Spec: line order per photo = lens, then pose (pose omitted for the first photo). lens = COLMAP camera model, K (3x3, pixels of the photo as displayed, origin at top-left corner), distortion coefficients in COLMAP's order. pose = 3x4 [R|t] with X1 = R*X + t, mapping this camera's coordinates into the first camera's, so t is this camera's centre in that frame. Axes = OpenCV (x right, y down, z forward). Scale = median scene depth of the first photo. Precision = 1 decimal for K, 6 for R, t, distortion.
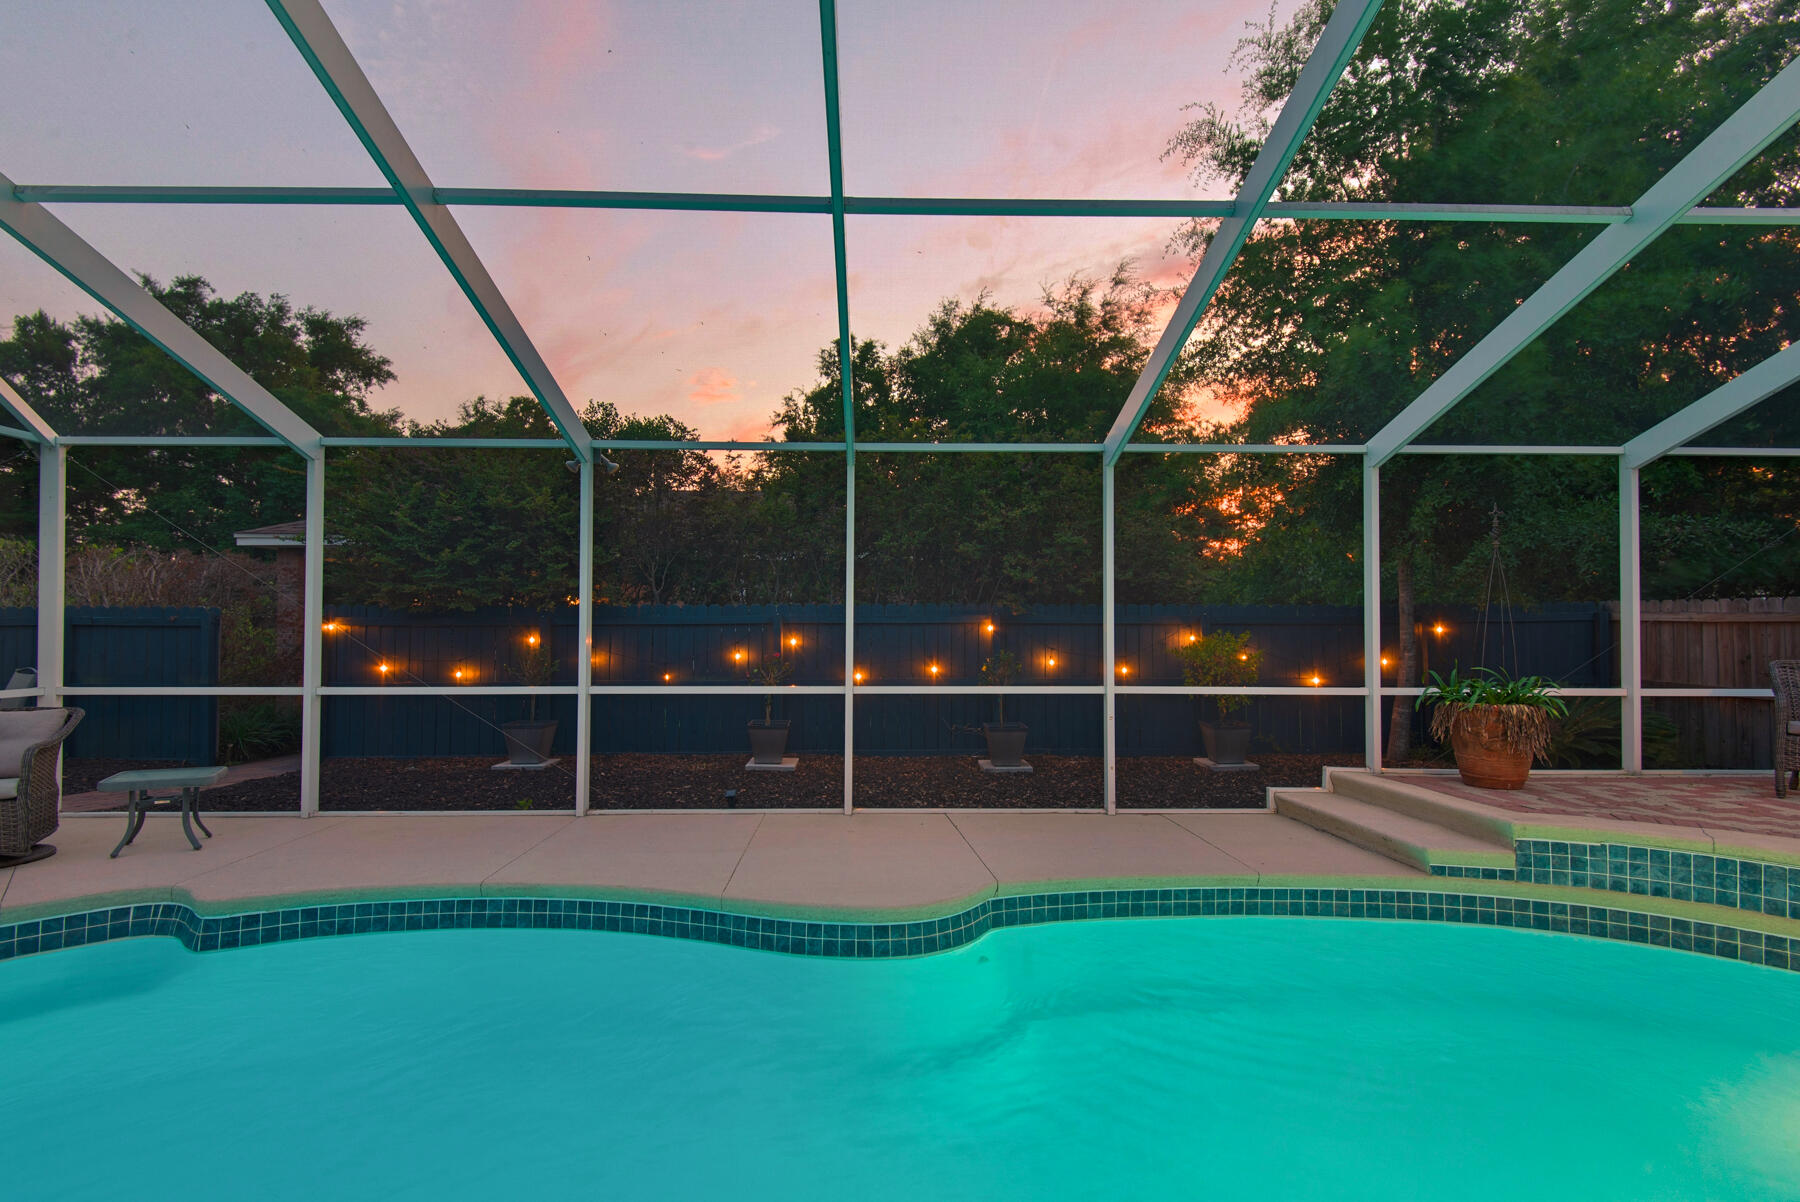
lens RADIAL K [[814.3, 0, 901.2], [0, 814.3, 615.1], [0, 0, 1]] dist [0.029396, -0.016918]
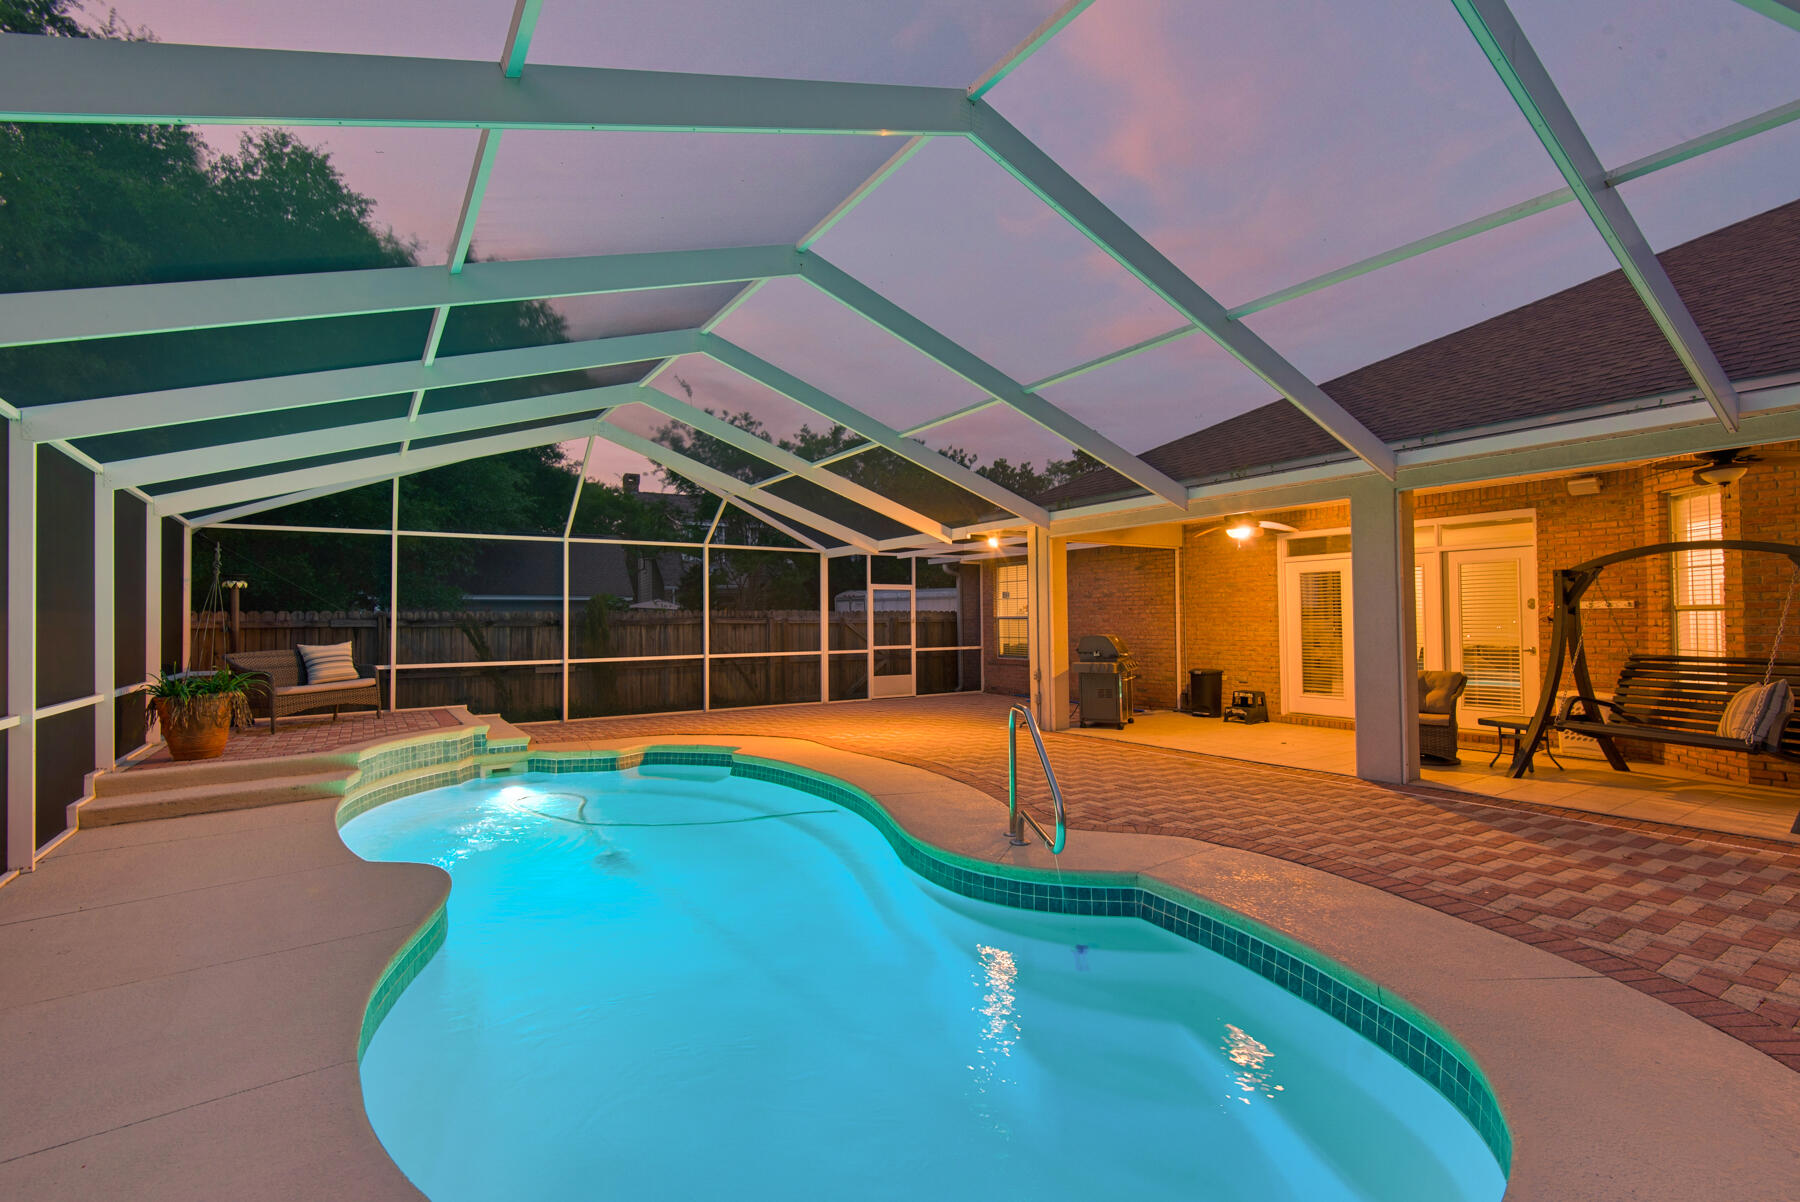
lens RADIAL K [[814.3, 0, 903.1], [0, 814.3, 602.3], [0, 0, 1]] dist [0.029396, -0.016918]
pose [[-0.541670, 0.022050, 0.840302, -0.696731], [-0.005017, 0.999553, -0.029463, -0.004362], [-0.840576, -0.020175, -0.541318, 0.546075]]
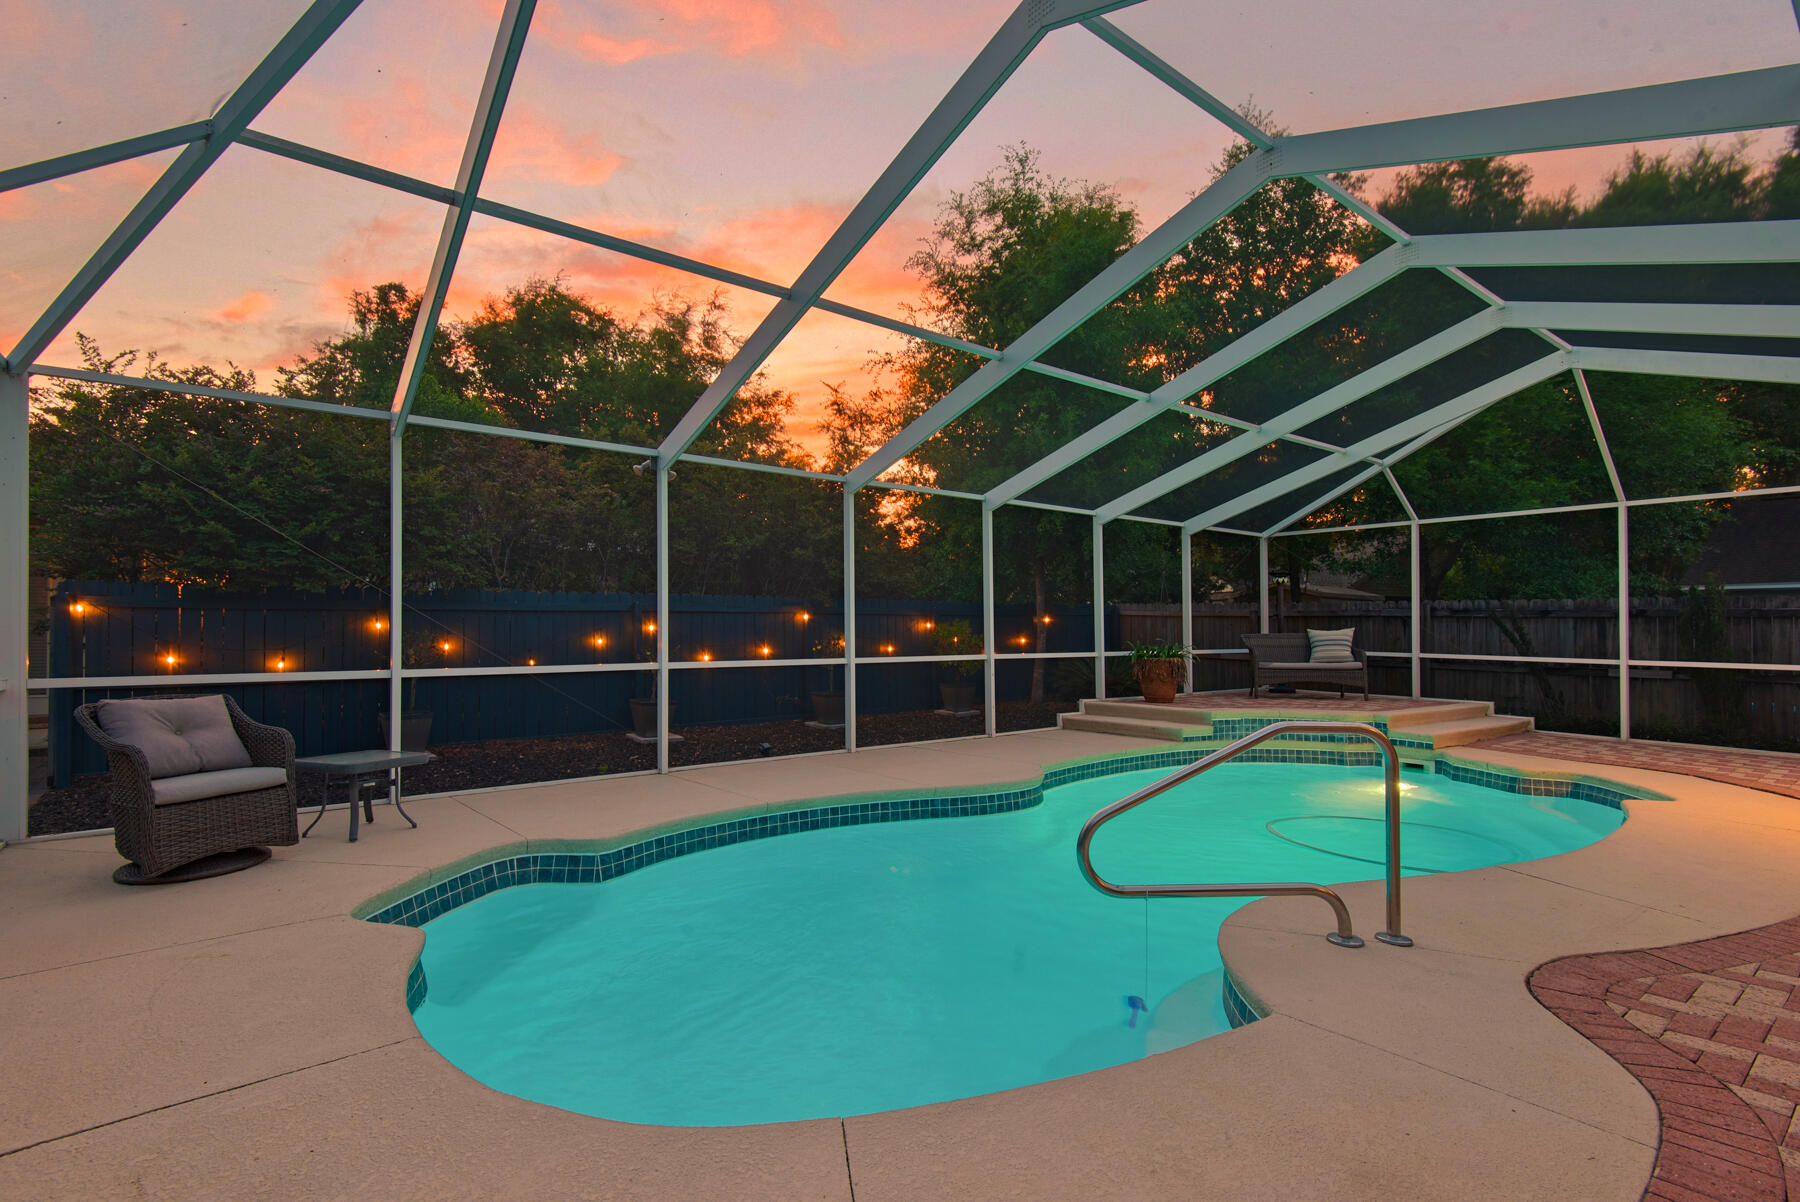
lens RADIAL K [[814.3, 0, 888.0], [0, 814.3, 587.0], [0, 0, 1]] dist [0.029396, -0.016918]
pose [[0.810147, 0.029063, 0.585506, -0.626546], [-0.015388, 0.999480, -0.028320, 0.005293], [-0.586025, 0.013934, 0.810173, -0.105953]]
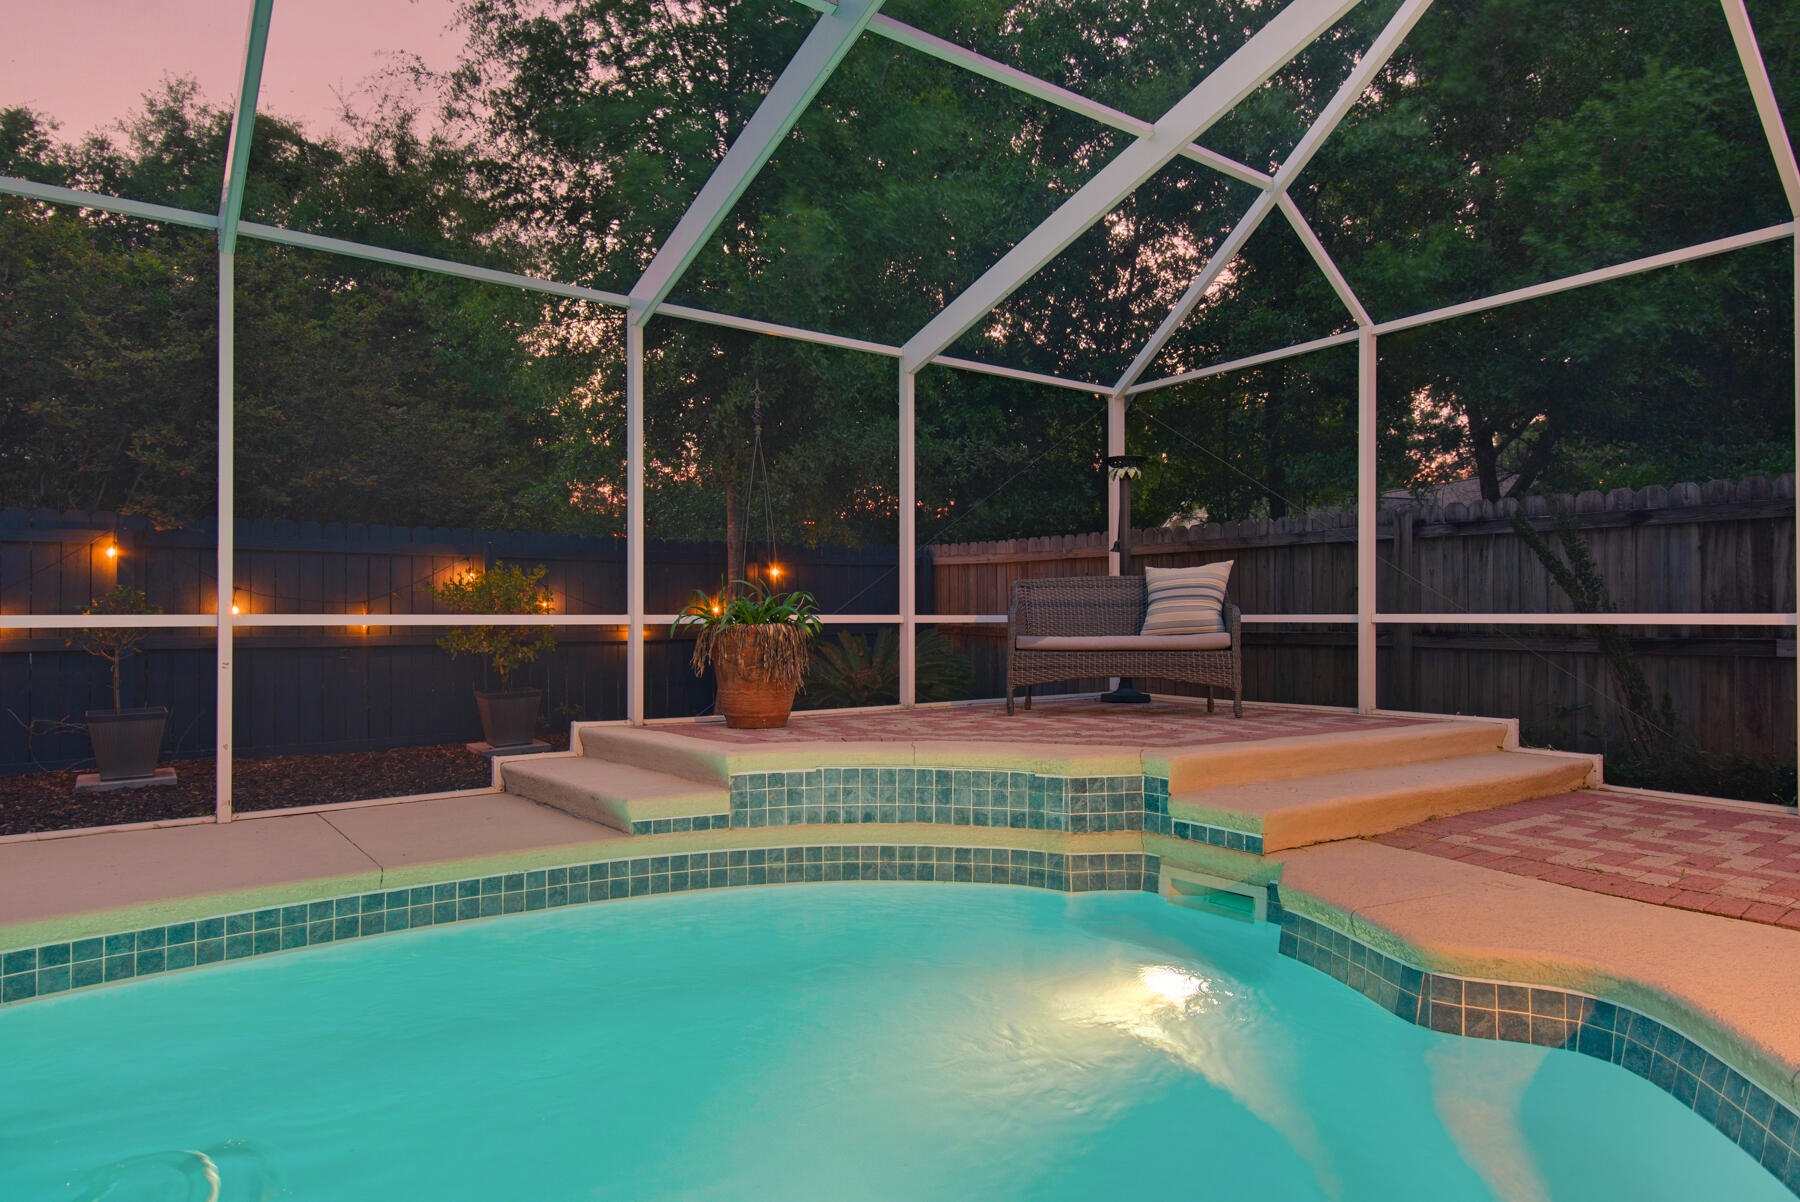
lens RADIAL K [[1032.5, 0, 902.2], [0, 1032.5, 596.1], [0, 0, 1]] dist [0.028830, -0.016755]
pose [[0.818293, 0.005999, 0.574771, 0.169425], [-0.005323, 0.999982, -0.002859, 0.055510], [-0.574777, -0.000720, 0.818310, 0.046479]]
